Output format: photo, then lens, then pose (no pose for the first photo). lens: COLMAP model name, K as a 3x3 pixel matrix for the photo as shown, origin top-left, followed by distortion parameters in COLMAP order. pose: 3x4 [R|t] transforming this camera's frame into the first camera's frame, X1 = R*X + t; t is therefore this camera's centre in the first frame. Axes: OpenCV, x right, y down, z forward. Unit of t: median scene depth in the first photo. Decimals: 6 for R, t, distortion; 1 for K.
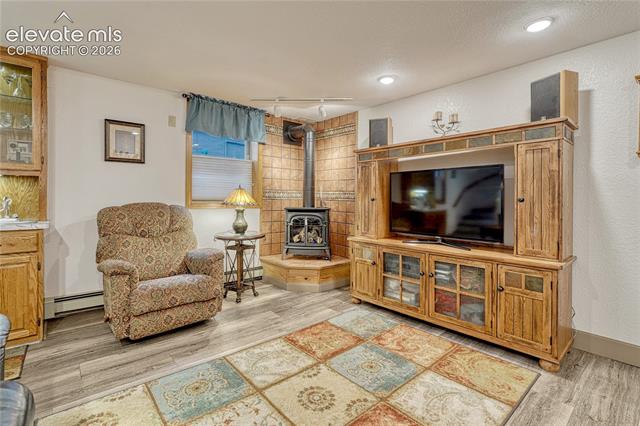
lens RADIAL K [[300.6, 0, 320.0], [0, 300.6, 213.0], [0, 0, 1]] dist [-0.000502, -0.000025]
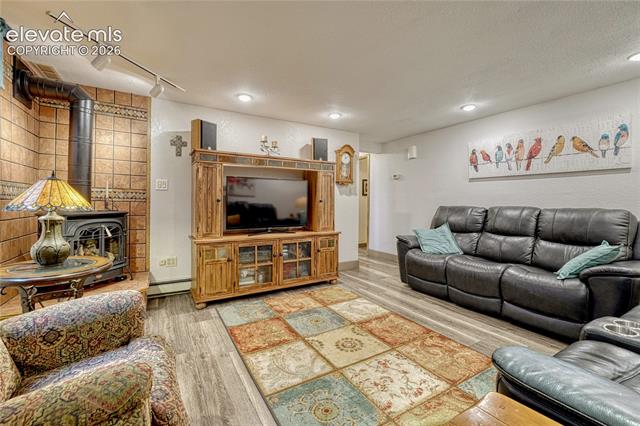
lens RADIAL K [[267.5, 0, 321.4], [0, 267.5, 205.2], [0, 0, 1]] dist [-0.000745, 0.000000]
pose [[0.175299, -0.017771, 0.984355, -0.913238], [0.036247, 0.999276, 0.011585, -0.034446], [-0.983848, 0.033650, 0.175816, 0.653152]]
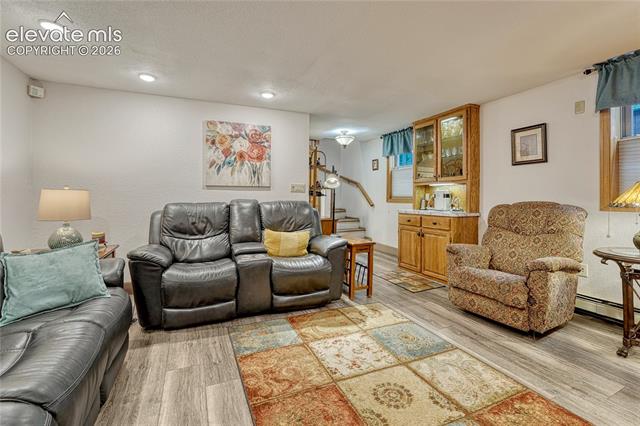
lens RADIAL K [[287.1, 0, 316.4], [0, 287.1, 201.8], [0, 0, 1]] dist [-0.000526, -0.000157]
pose [[-0.303328, 0.007509, -0.952857, 0.715188], [-0.045516, 0.998713, 0.022360, -0.026690], [0.951798, 0.050153, -0.302596, 0.747325]]
